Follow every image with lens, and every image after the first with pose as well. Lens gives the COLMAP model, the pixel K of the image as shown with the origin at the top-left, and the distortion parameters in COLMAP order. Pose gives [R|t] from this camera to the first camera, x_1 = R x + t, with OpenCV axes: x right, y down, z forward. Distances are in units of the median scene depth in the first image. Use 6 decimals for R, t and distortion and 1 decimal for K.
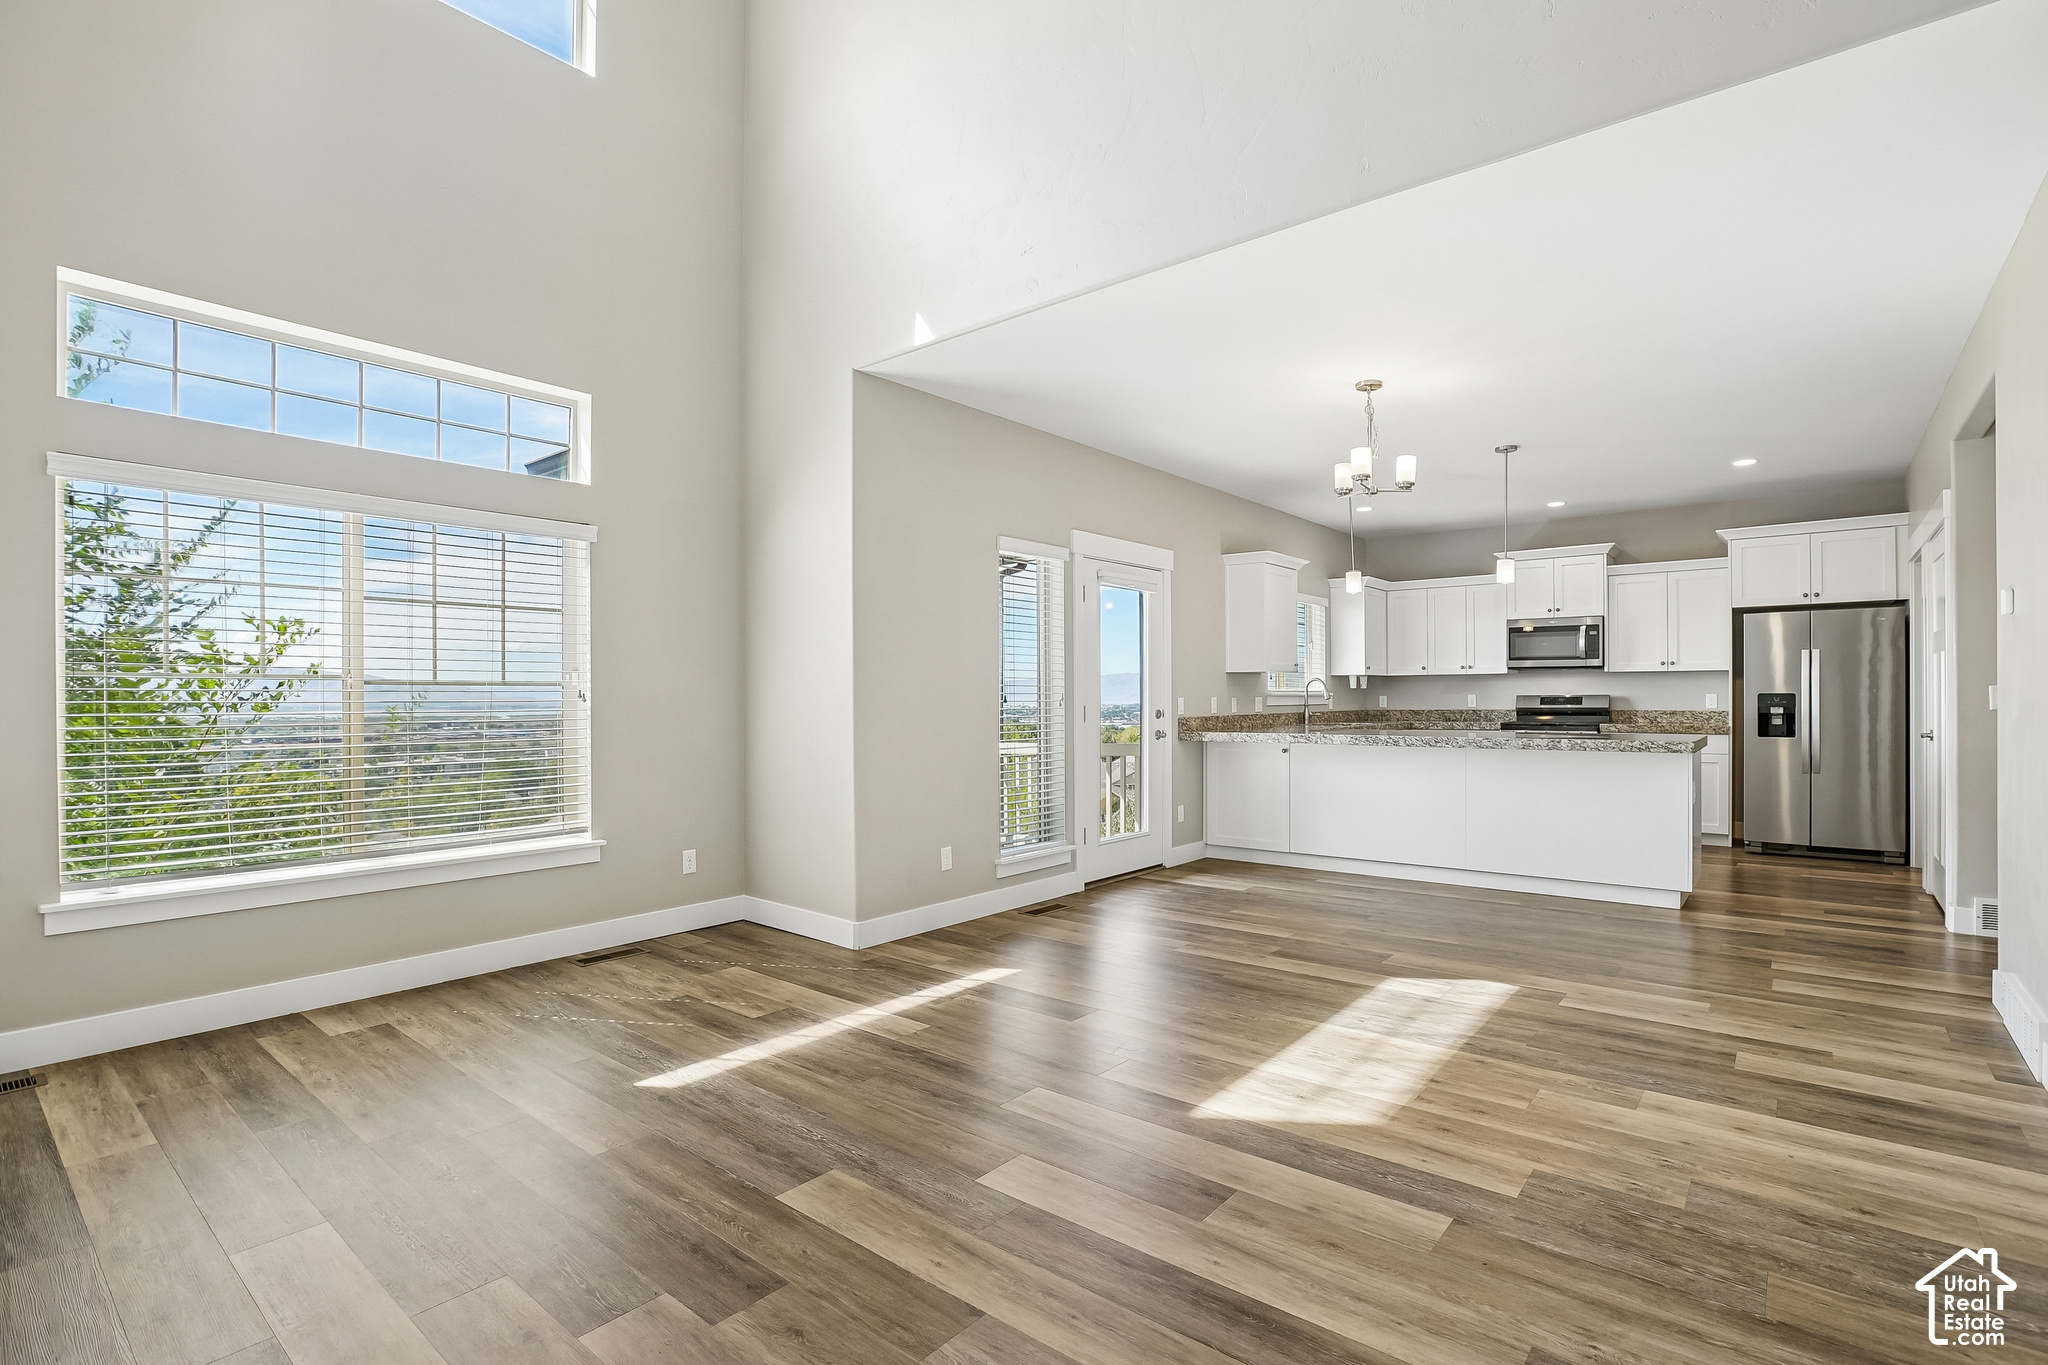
lens RADIAL K [[966.0, 0, 1031.4], [0, 966.0, 691.9], [0, 0, 1]] dist [-0.044301, 0.010573]
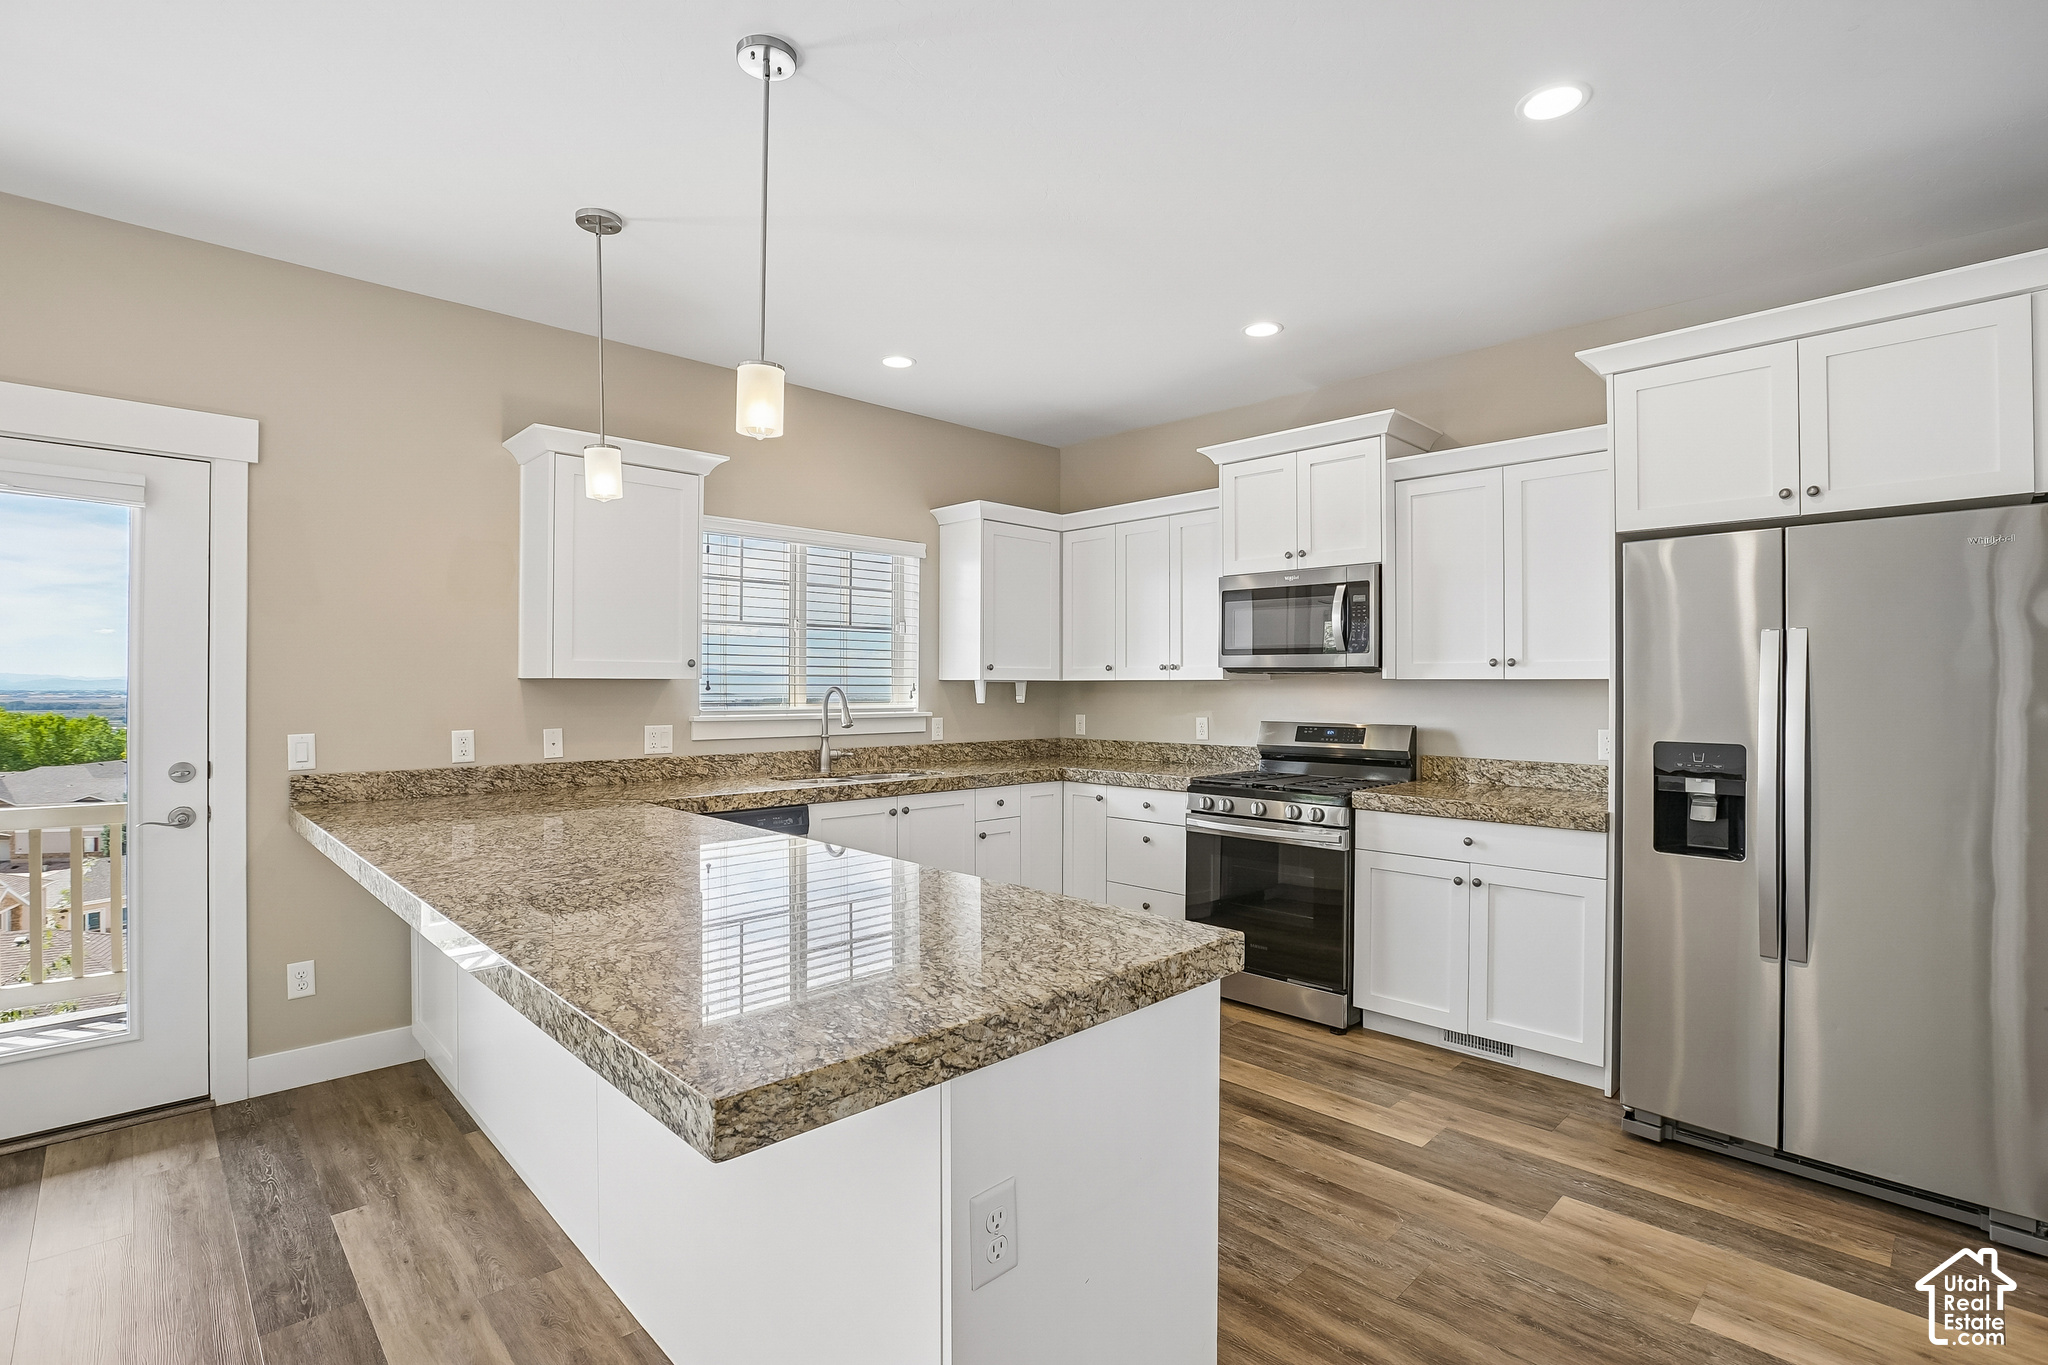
lens RADIAL K [[948.8, 0, 1039.1], [0, 948.8, 679.6], [0, 0, 1]] dist [-0.050528, 0.014053]
pose [[0.994556, 0.006816, -0.103976, 0.874643], [-0.007134, 0.999971, -0.002687, -0.033862], [0.103954, 0.003414, 0.994576, 0.926318]]
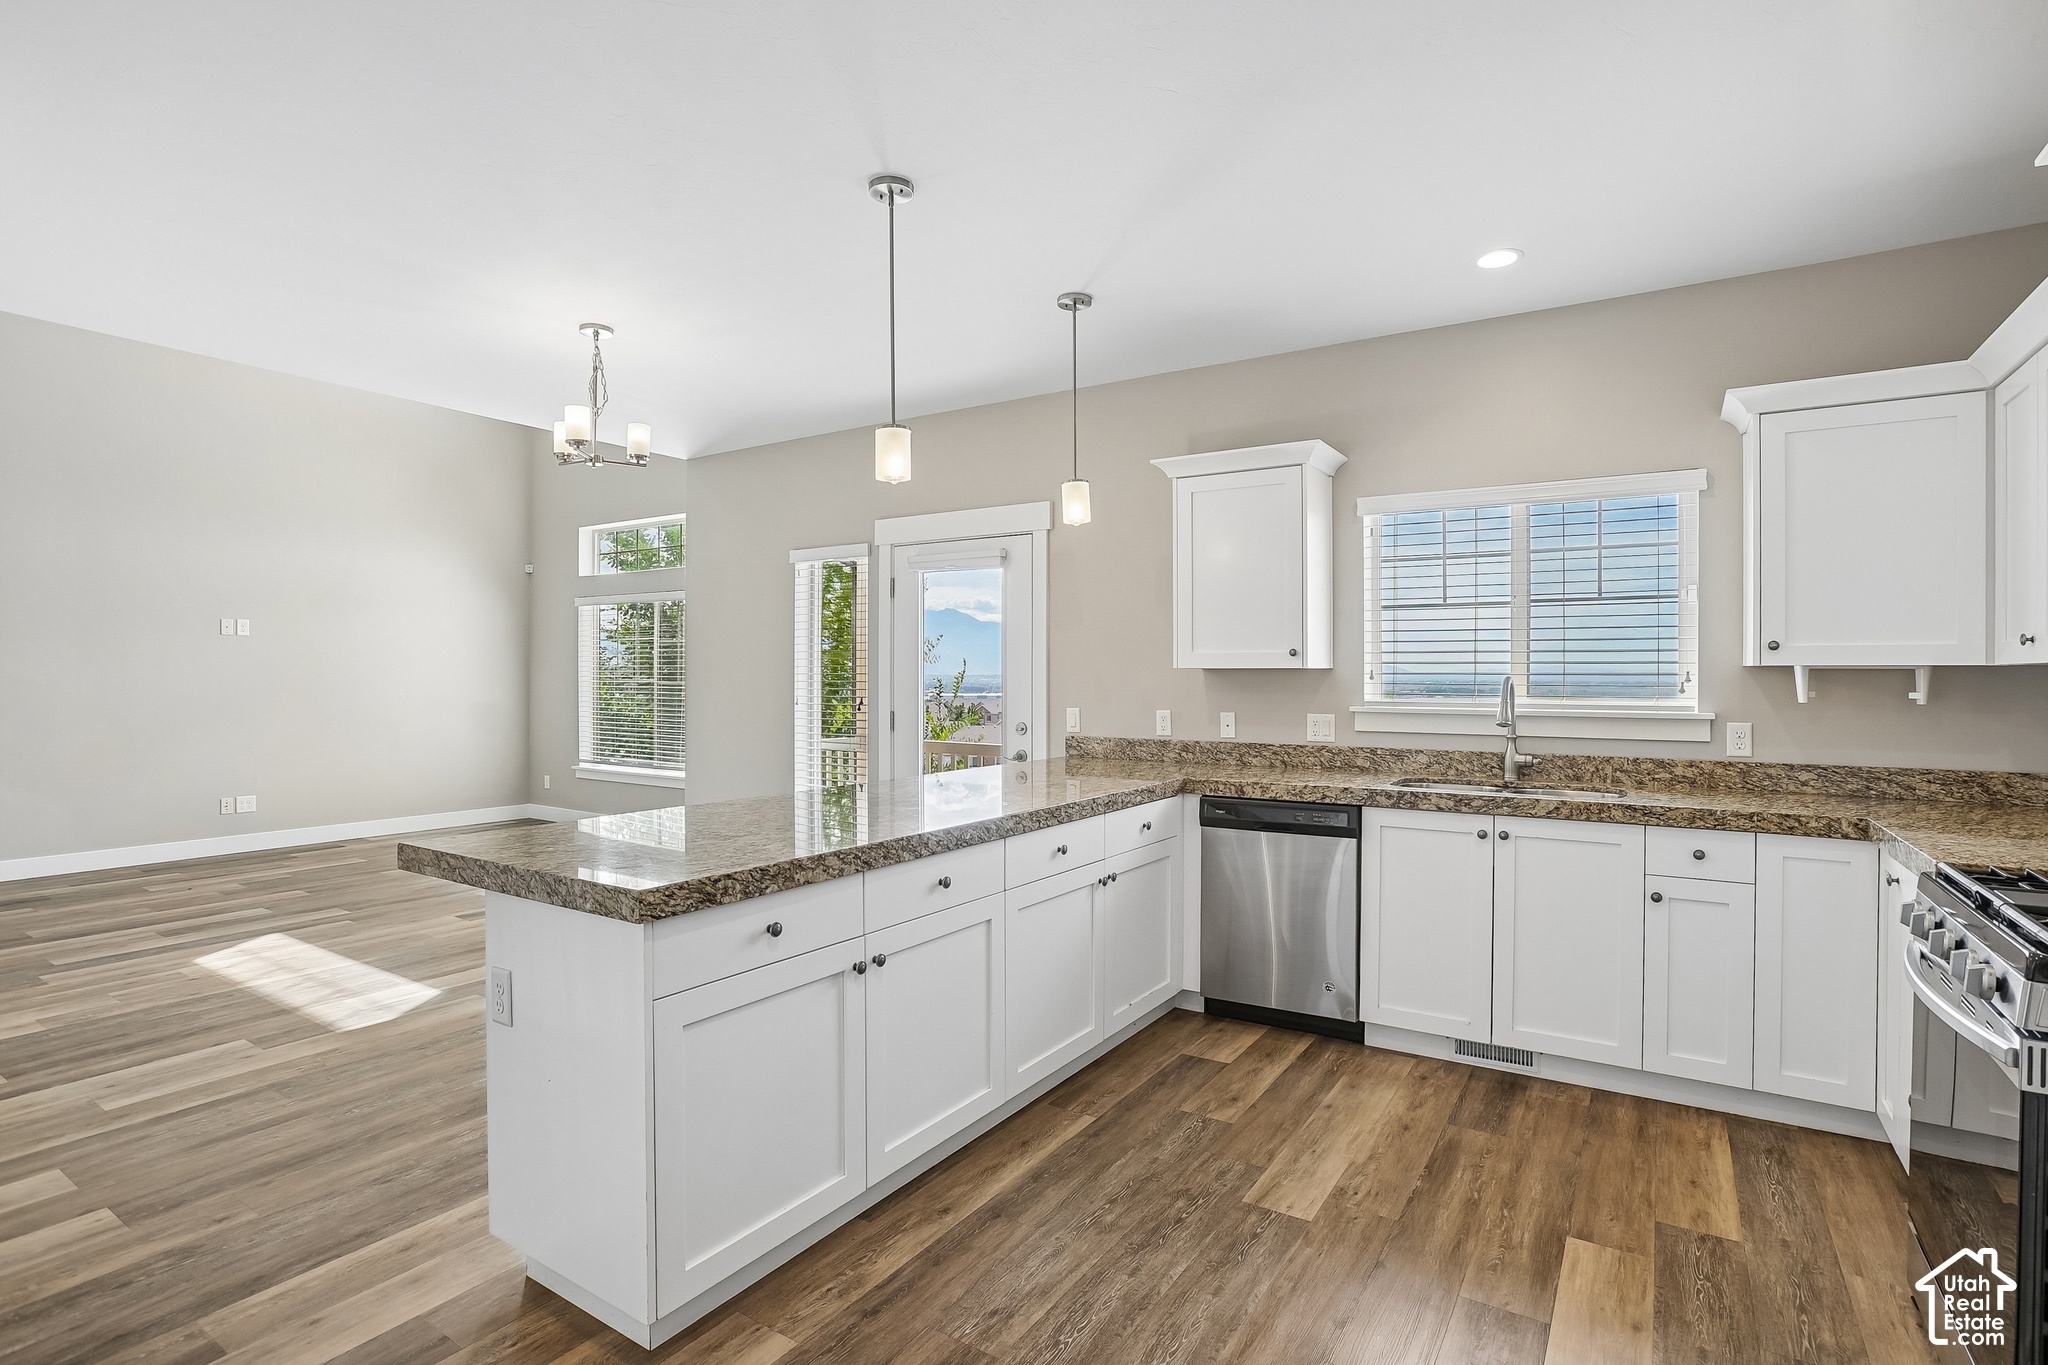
lens RADIAL K [[966.0, 0, 1035.8], [0, 966.0, 695.3], [0, 0, 1]] dist [-0.044301, 0.010573]
pose [[0.127767, 0.022745, -0.991543, 1.312104], [-0.000640, 0.999739, 0.022851, -0.029413], [0.991804, -0.002285, 0.127748, 1.388006]]
